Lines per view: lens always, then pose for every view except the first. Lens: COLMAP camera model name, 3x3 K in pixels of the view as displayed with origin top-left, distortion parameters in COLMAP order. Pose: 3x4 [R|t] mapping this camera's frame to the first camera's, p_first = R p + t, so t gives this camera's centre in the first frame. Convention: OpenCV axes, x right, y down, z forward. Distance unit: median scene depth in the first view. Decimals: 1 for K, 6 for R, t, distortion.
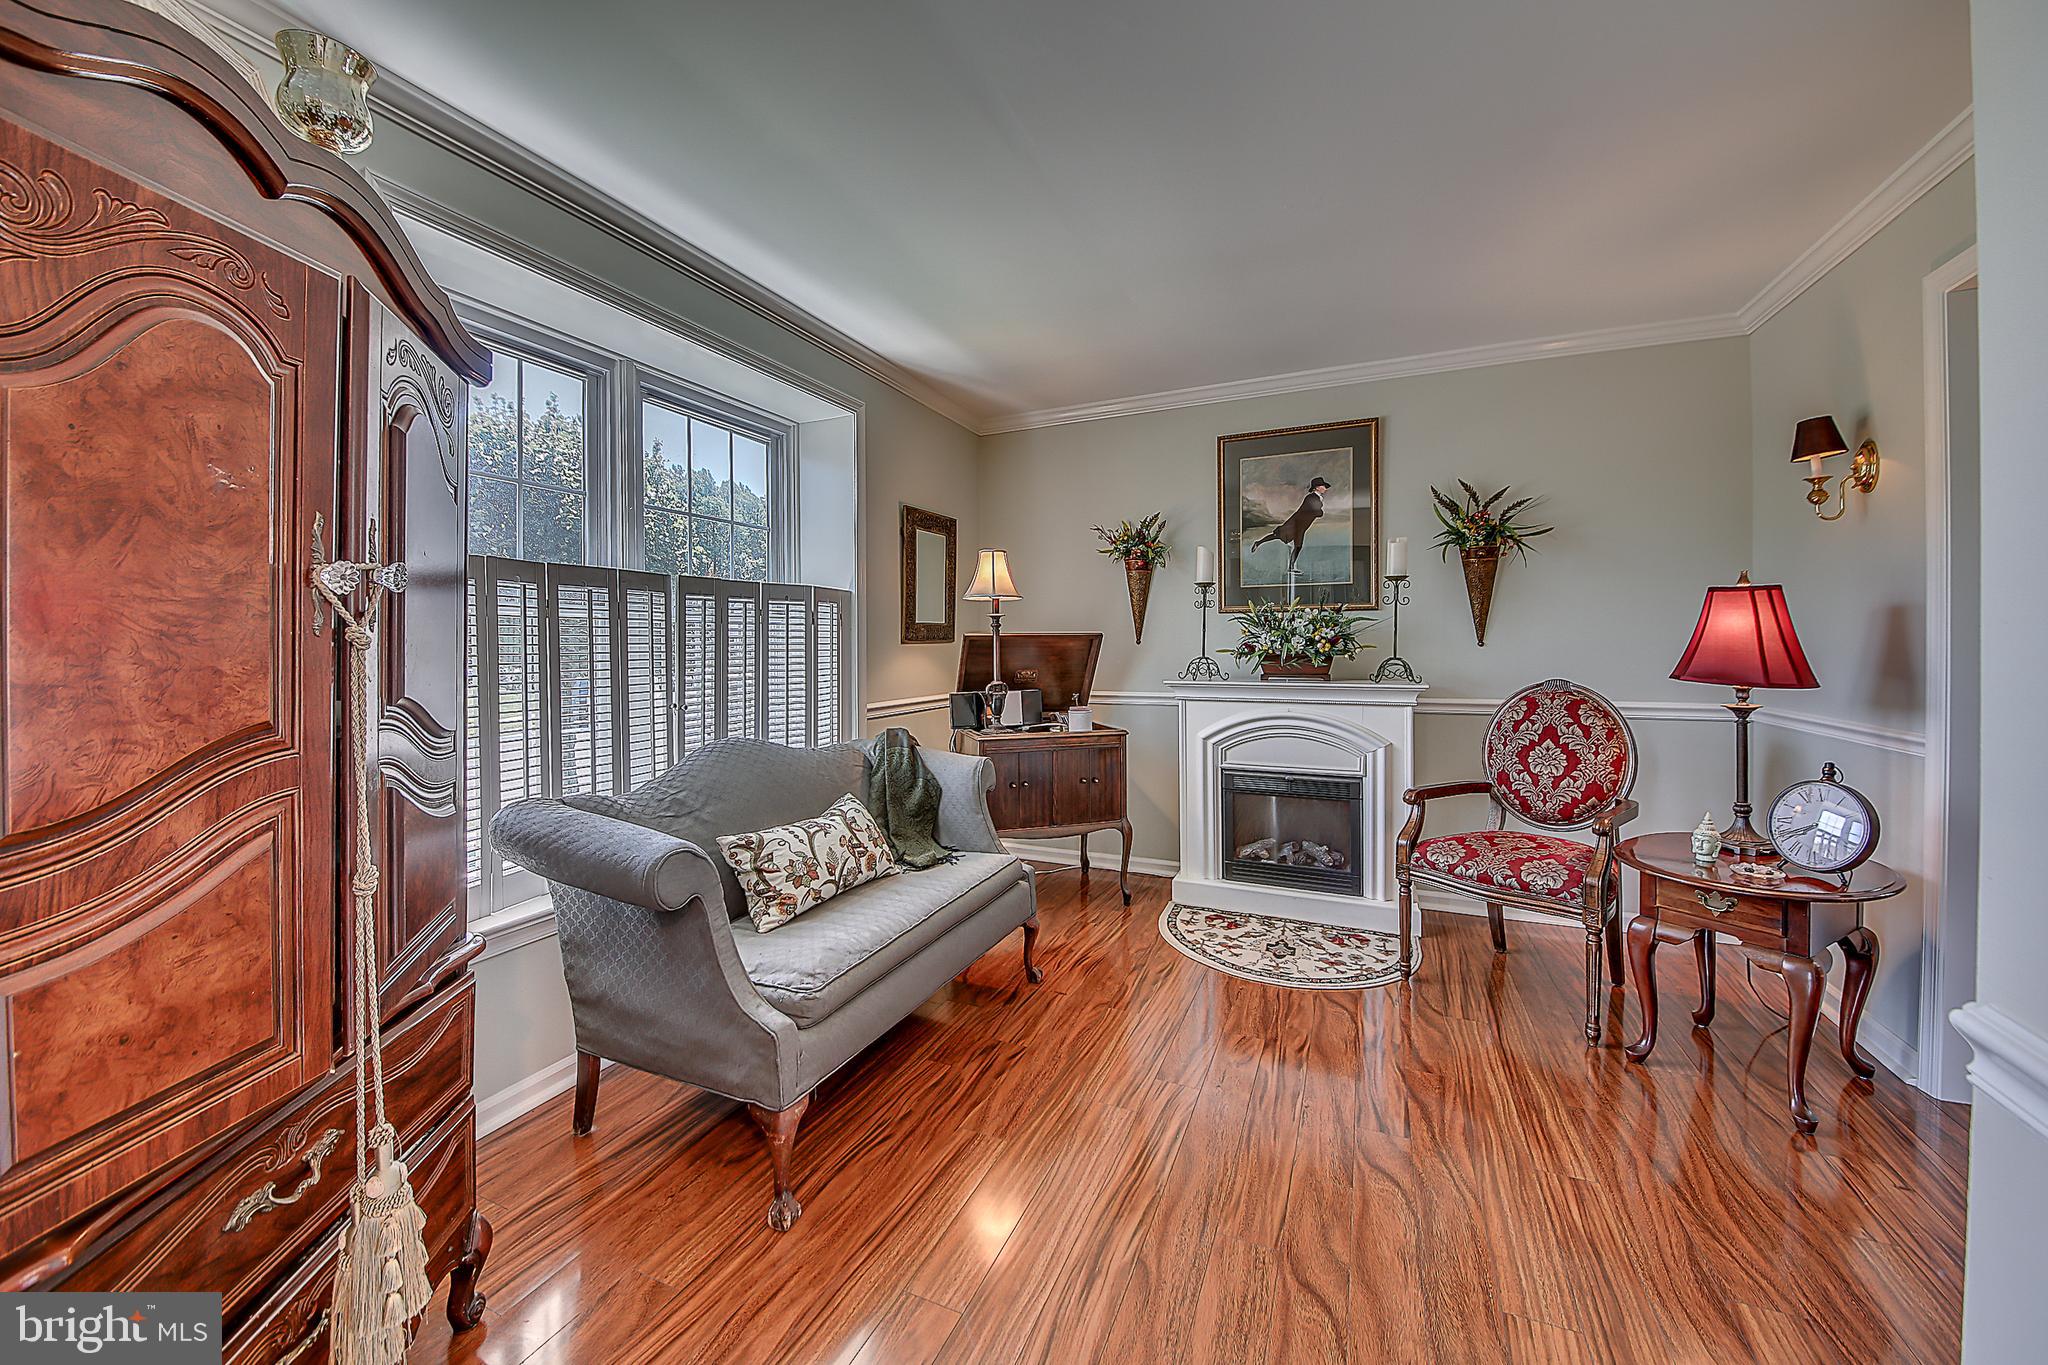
lens RADIAL K [[760.2, 0, 999.6], [0, 760.2, 637.8], [0, 0, 1]] dist [0.023770, -0.016601]
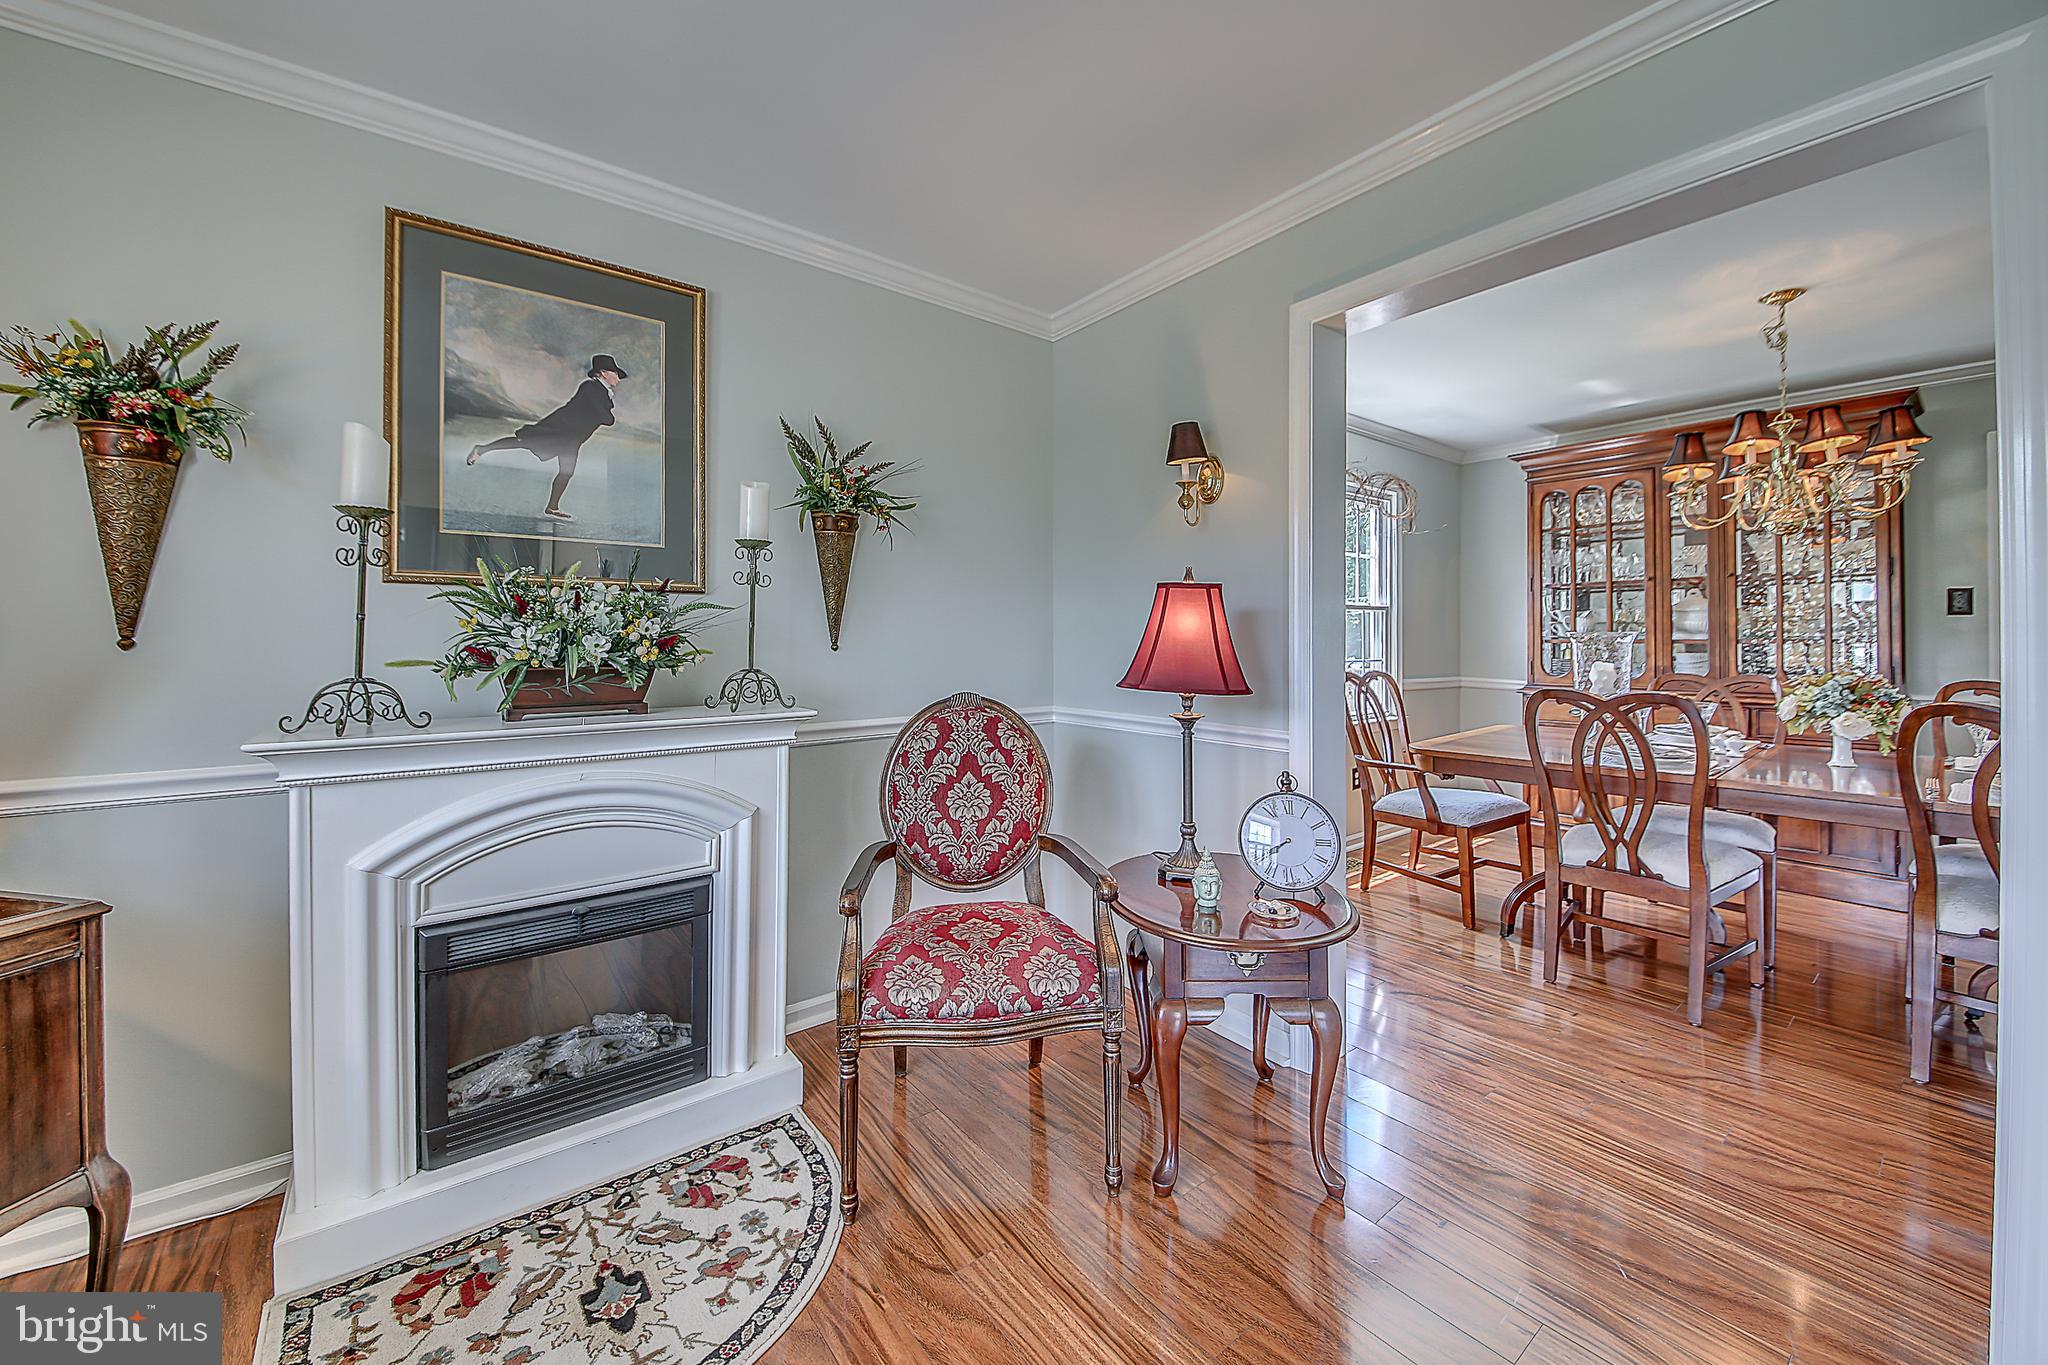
lens RADIAL K [[760.2, 0, 999.6], [0, 760.2, 637.8], [0, 0, 1]] dist [0.023770, -0.016601]
pose [[0.453564, 0.007180, 0.891195, 0.047180], [-0.004584, 0.999973, -0.005723, 0.002792], [-0.891212, -0.001490, 0.453585, 0.522440]]
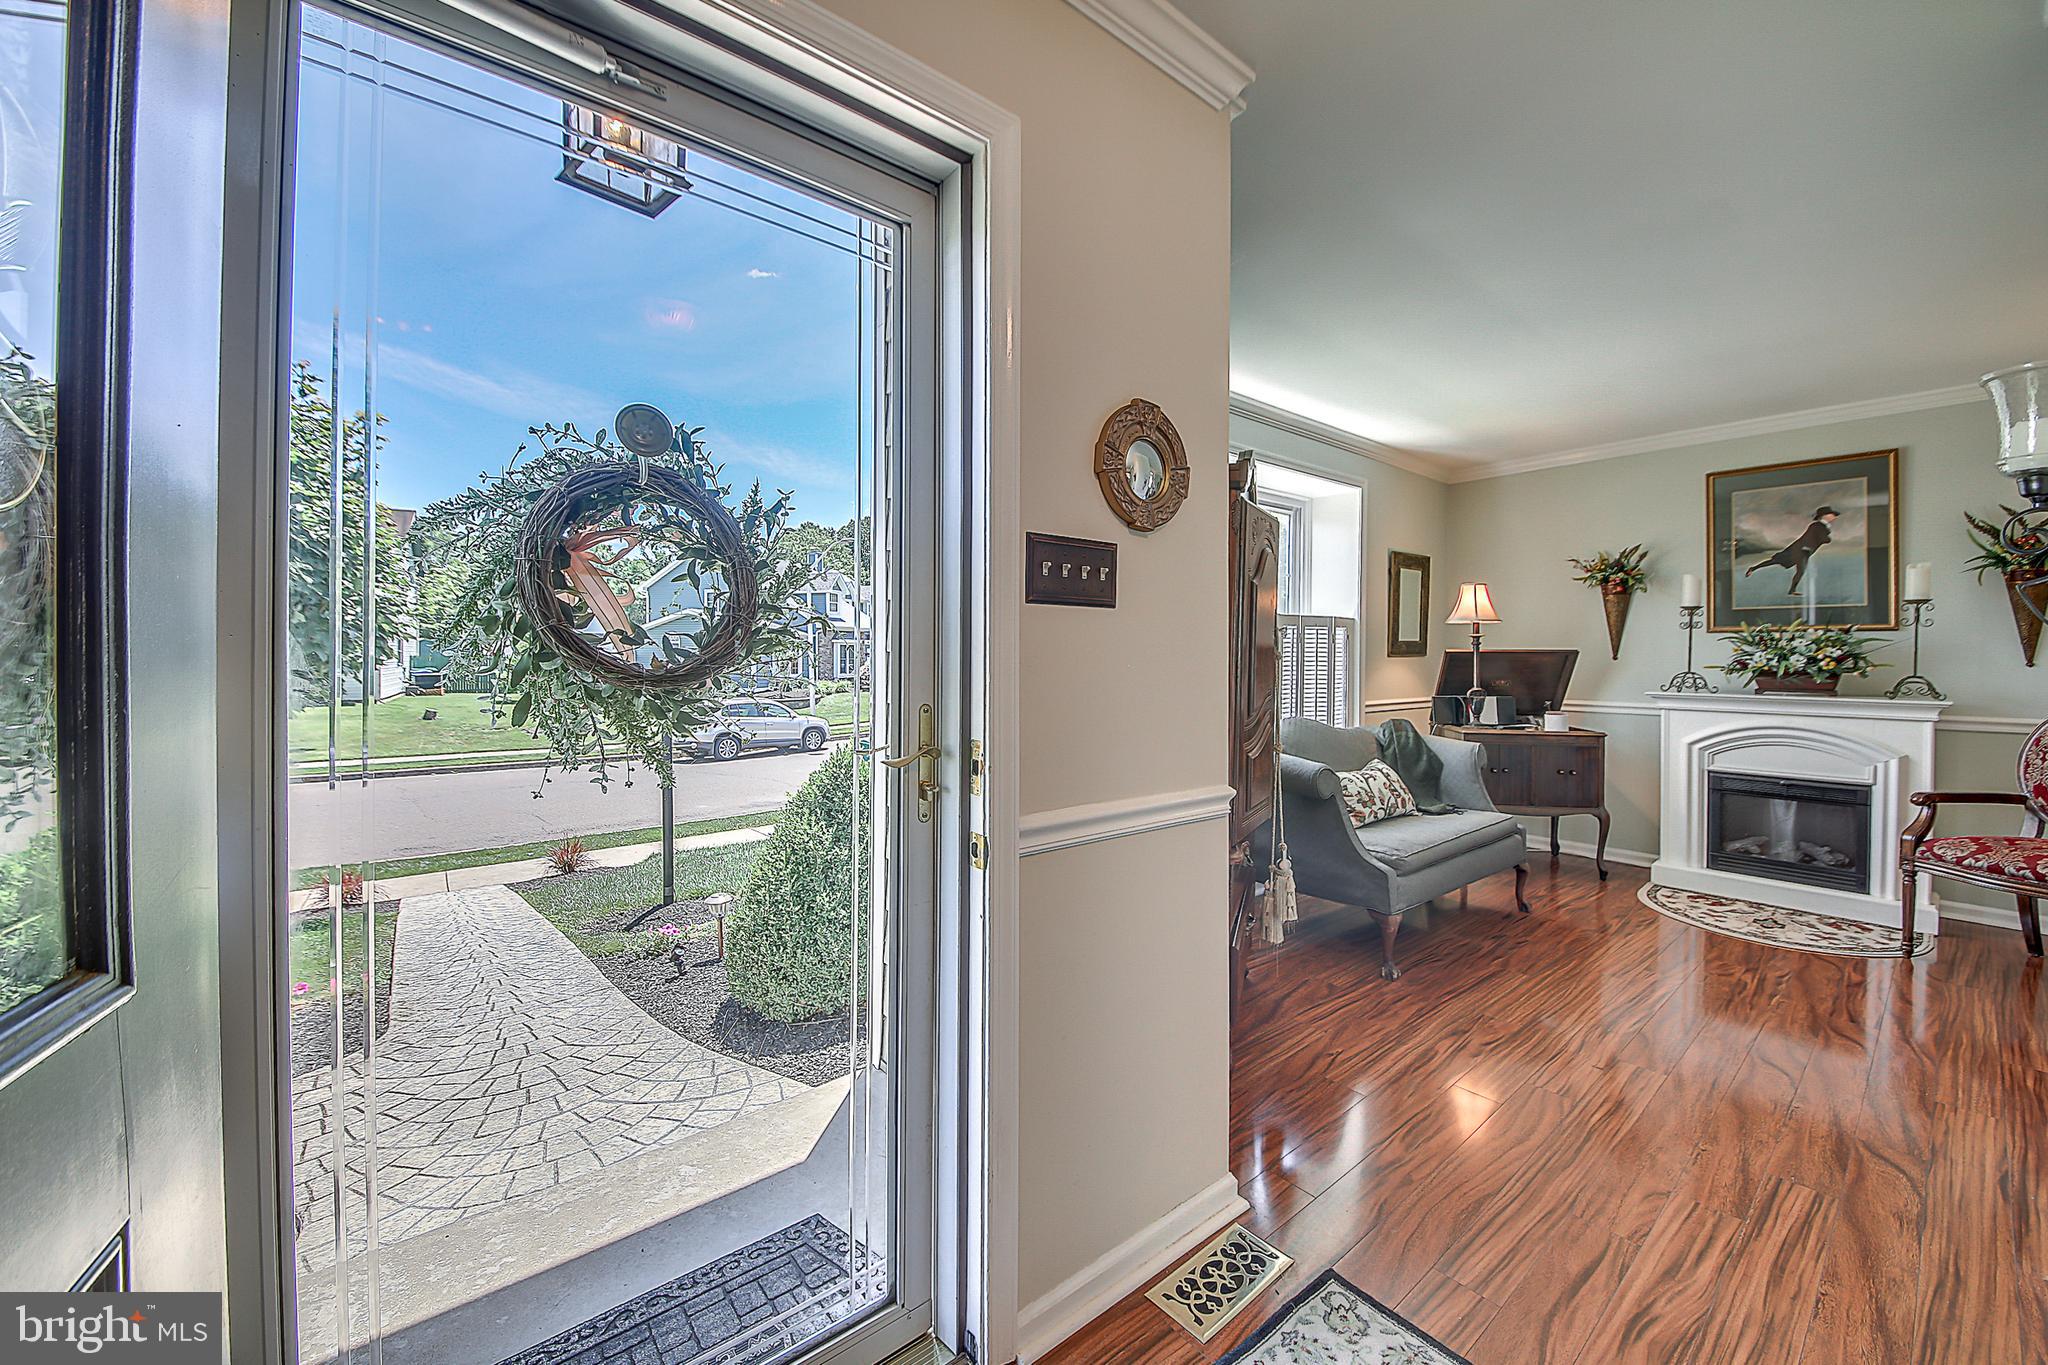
lens RADIAL K [[743.0, 0, 1022.5], [0, 743.0, 650.5], [0, 0, 1]] dist [-0.000896, -0.006577]
pose [[0.893961, 0.009848, -0.448036, -0.136661], [-0.009461, 0.999950, 0.003102, -0.000916], [0.448045, 0.001466, 0.894010, -0.462908]]
